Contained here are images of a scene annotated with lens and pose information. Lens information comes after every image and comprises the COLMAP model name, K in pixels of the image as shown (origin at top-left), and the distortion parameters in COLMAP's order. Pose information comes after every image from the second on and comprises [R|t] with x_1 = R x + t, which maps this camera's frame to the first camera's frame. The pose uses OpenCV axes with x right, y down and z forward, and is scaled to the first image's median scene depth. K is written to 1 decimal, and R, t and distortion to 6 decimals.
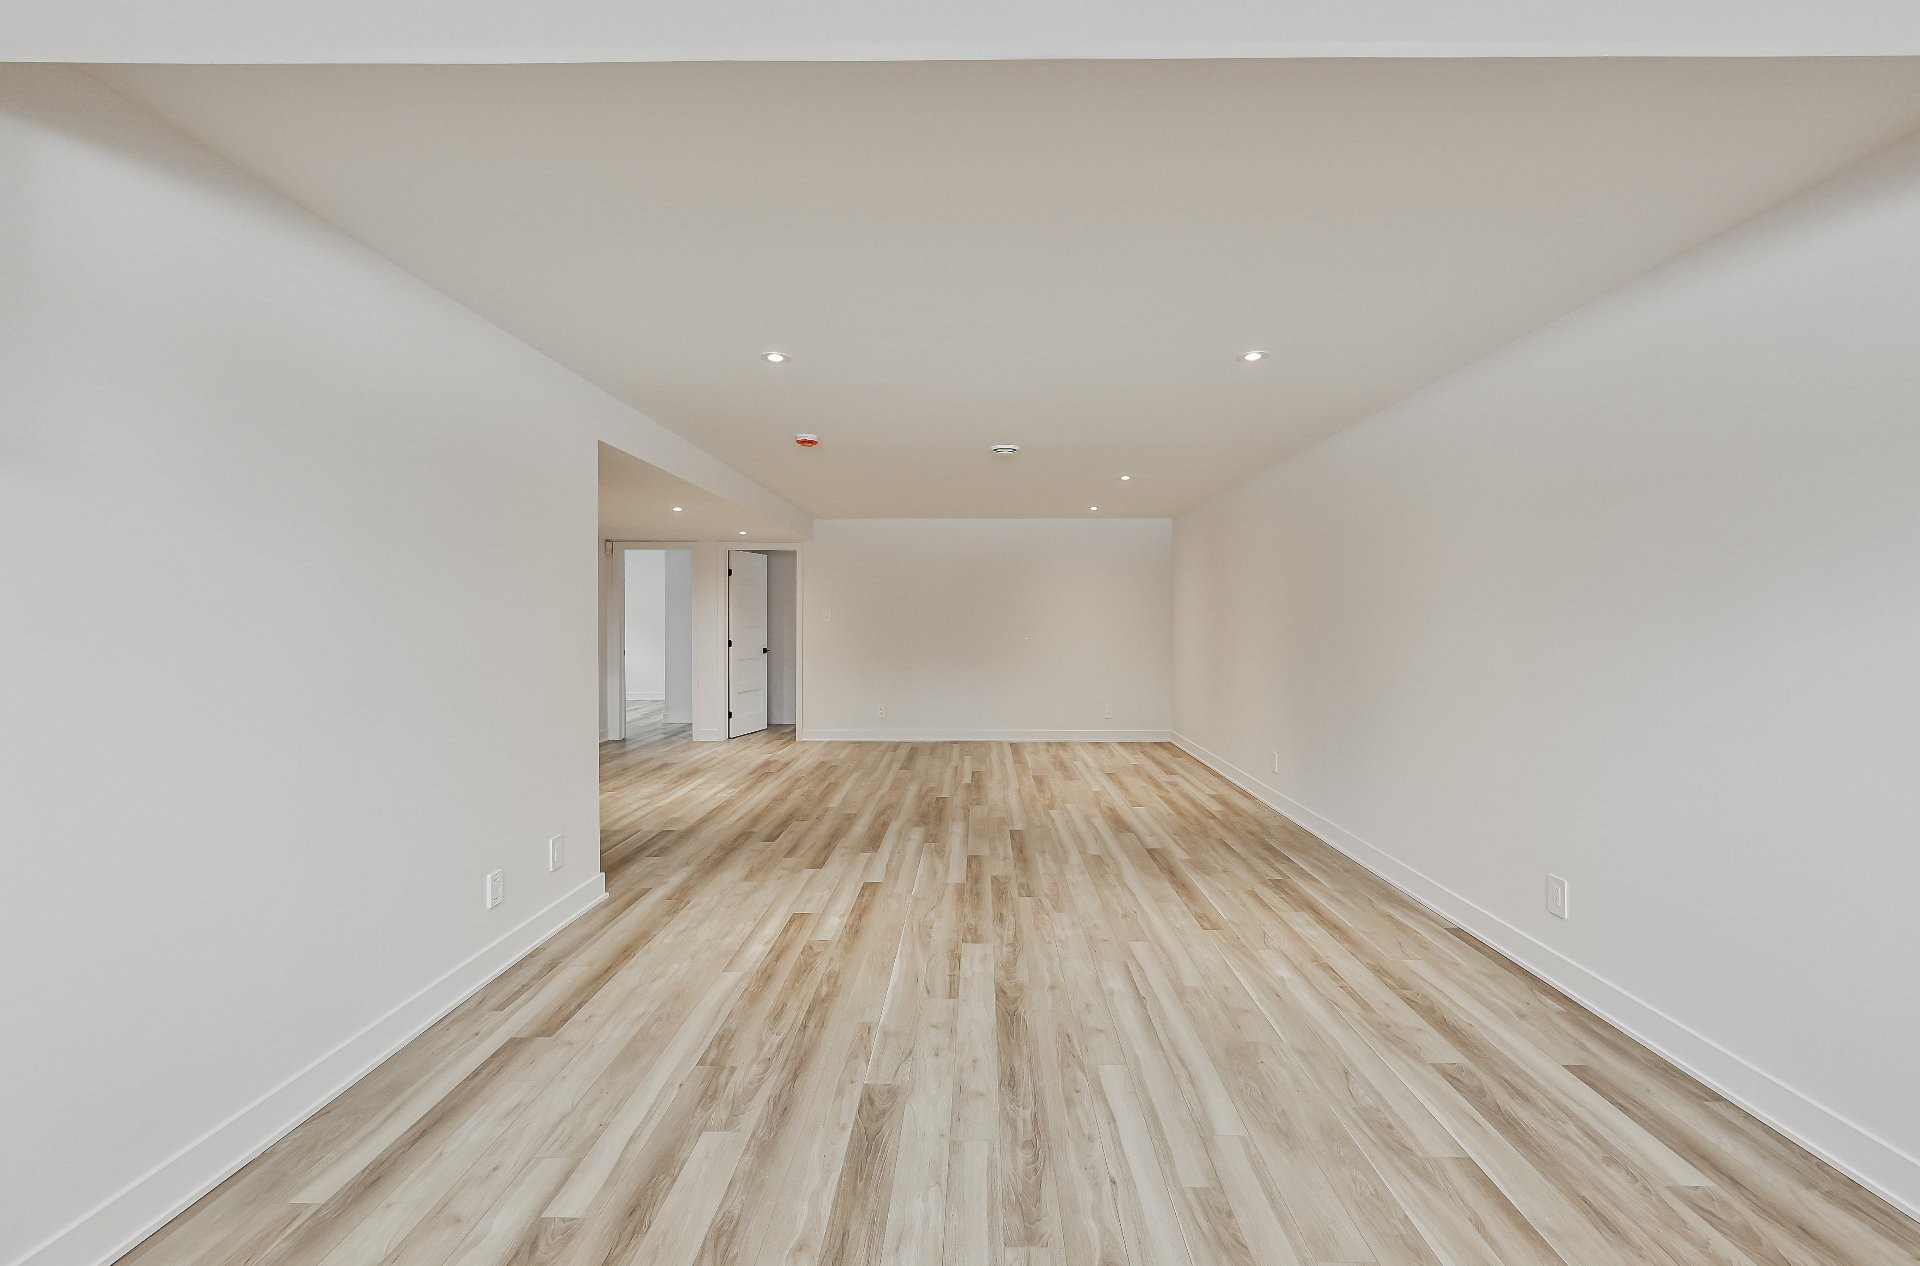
lens RADIAL K [[792.6, 0, 967.7], [0, 792.6, 630.1], [0, 0, 1]] dist [-0.004814, -0.000873]
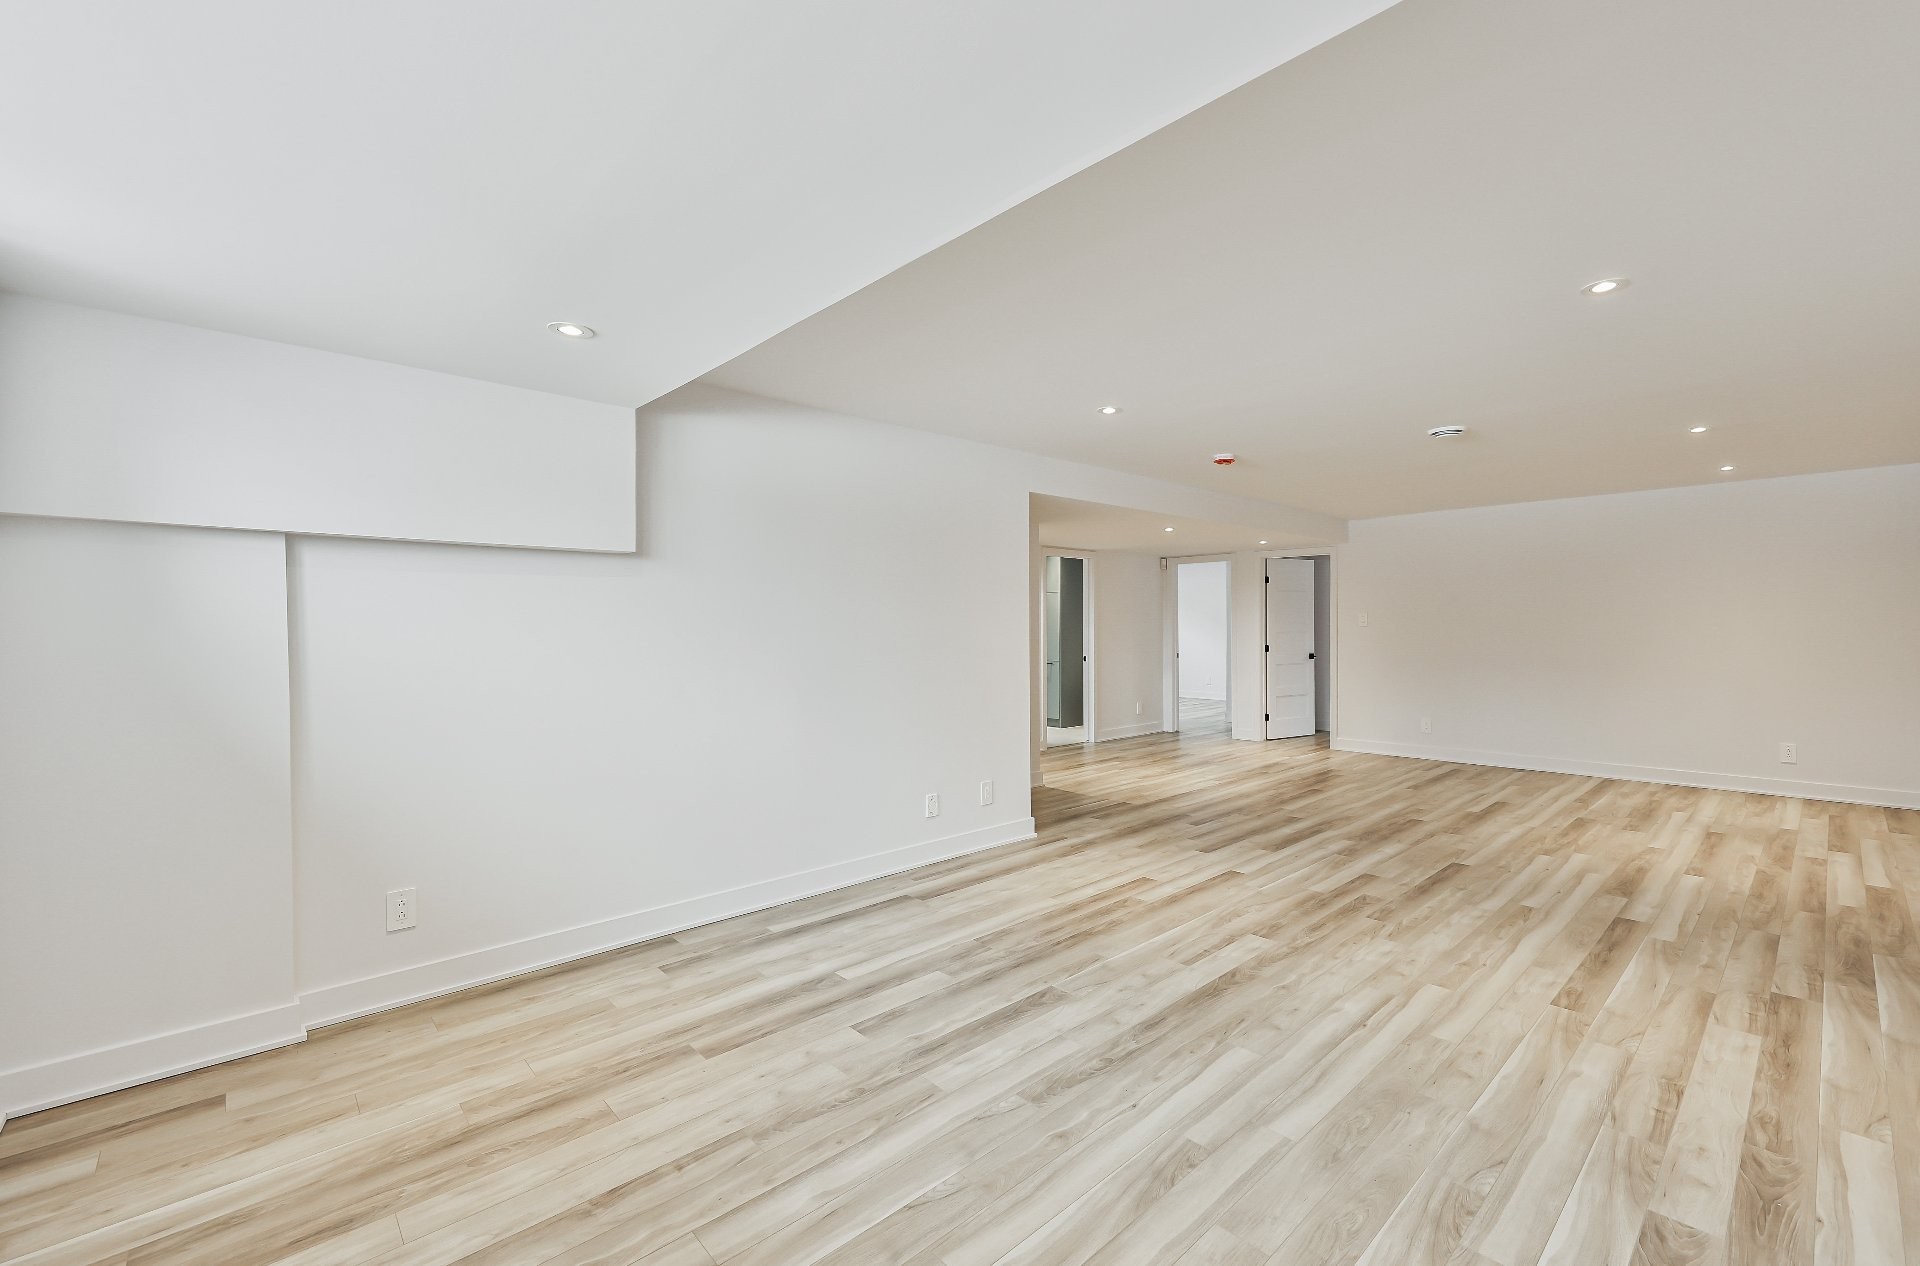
lens RADIAL K [[792.6, 0, 967.7], [0, 792.6, 630.1], [0, 0, 1]] dist [-0.004814, -0.000873]
pose [[0.686319, -0.003709, -0.727291, 0.430902], [-0.001570, 0.999977, -0.006582, 0.001086], [0.727299, 0.005659, 0.686298, 0.006566]]
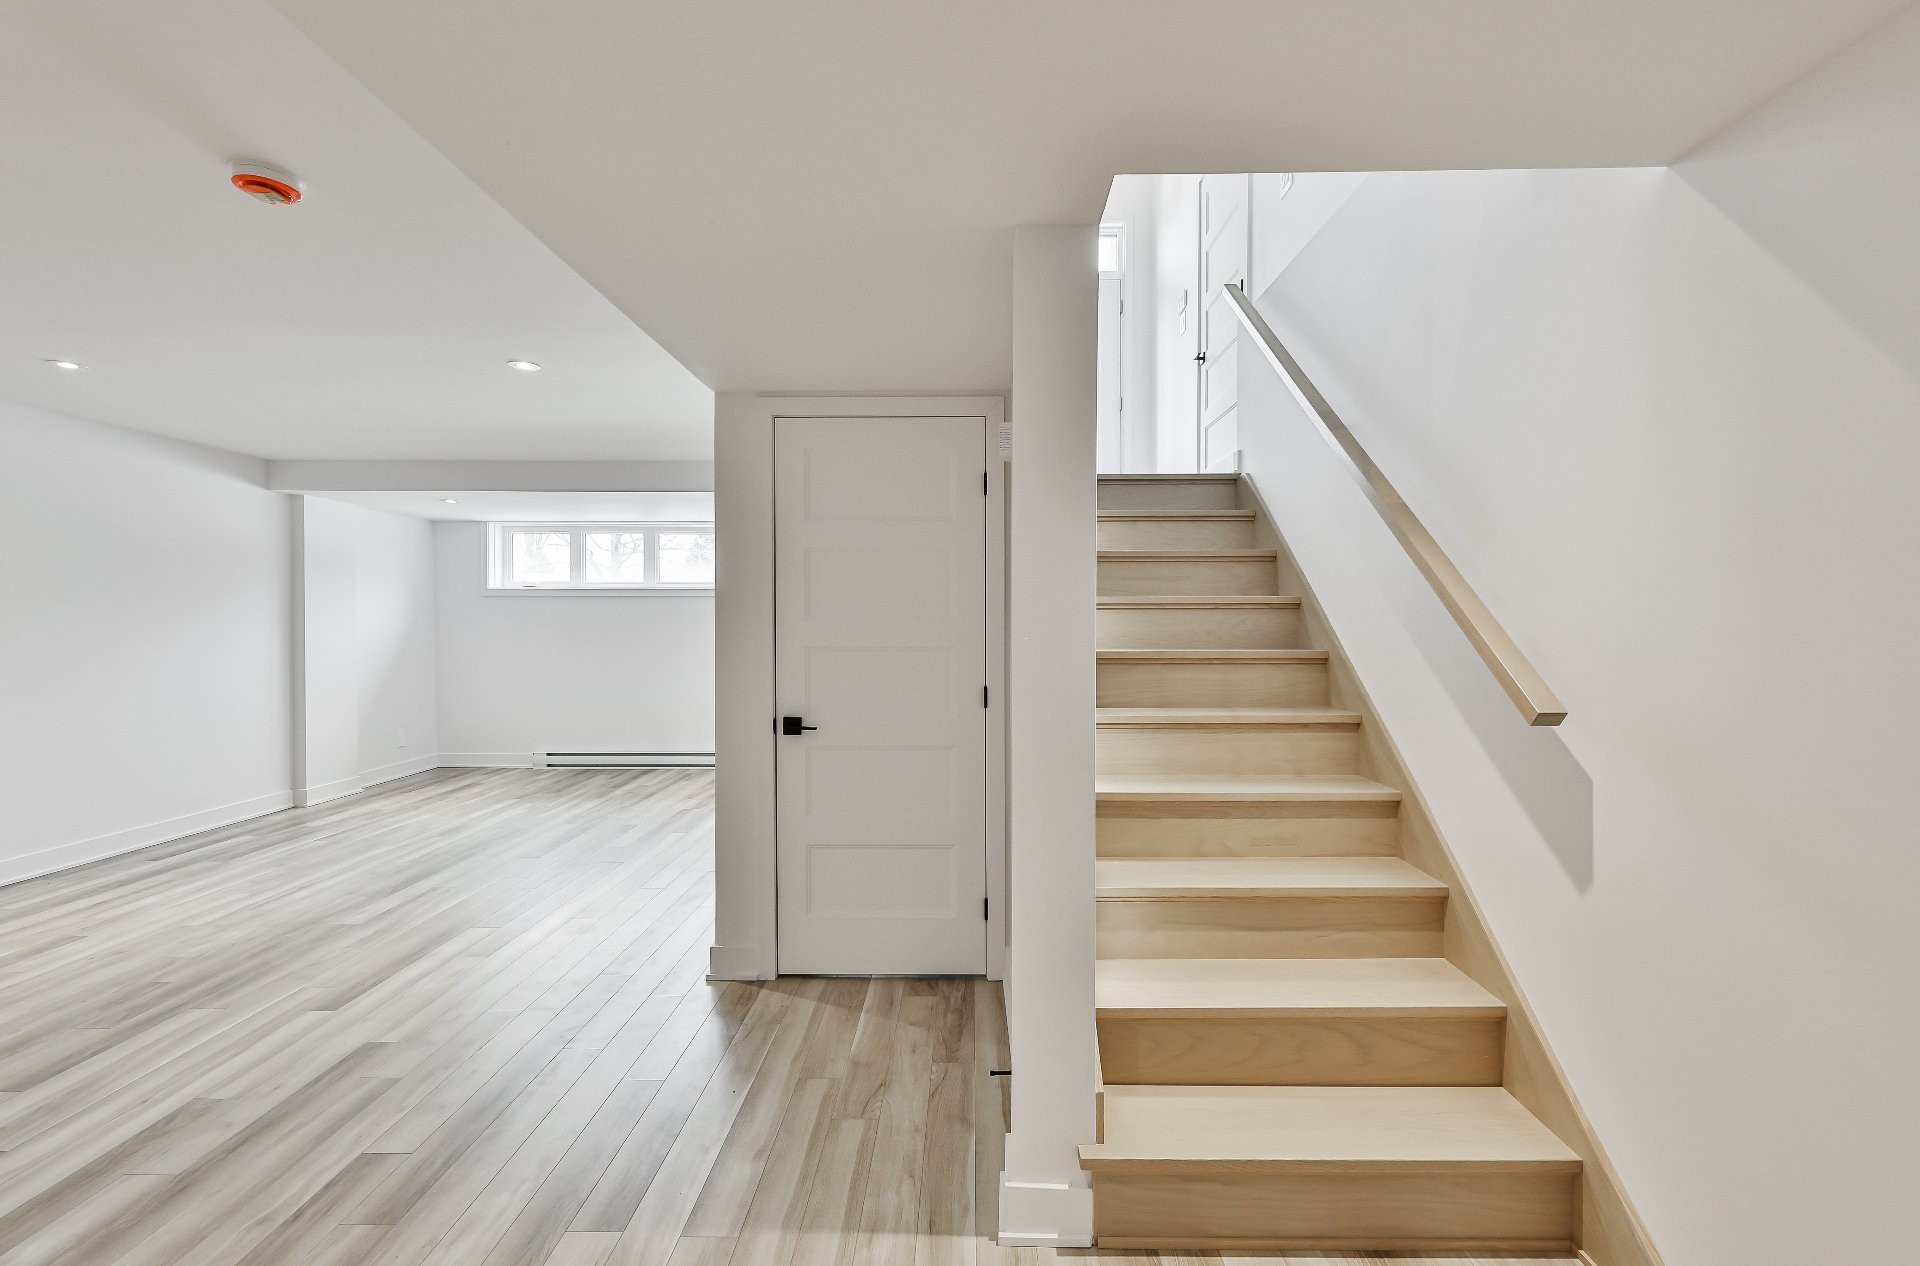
lens RADIAL K [[792.6, 0, 967.7], [0, 792.6, 630.1], [0, 0, 1]] dist [-0.004814, -0.000873]
pose [[-0.999949, -0.004353, -0.009112, -0.703281], [-0.004588, 0.999654, 0.025902, -0.027255], [0.008996, 0.025943, -0.999623, 1.775476]]
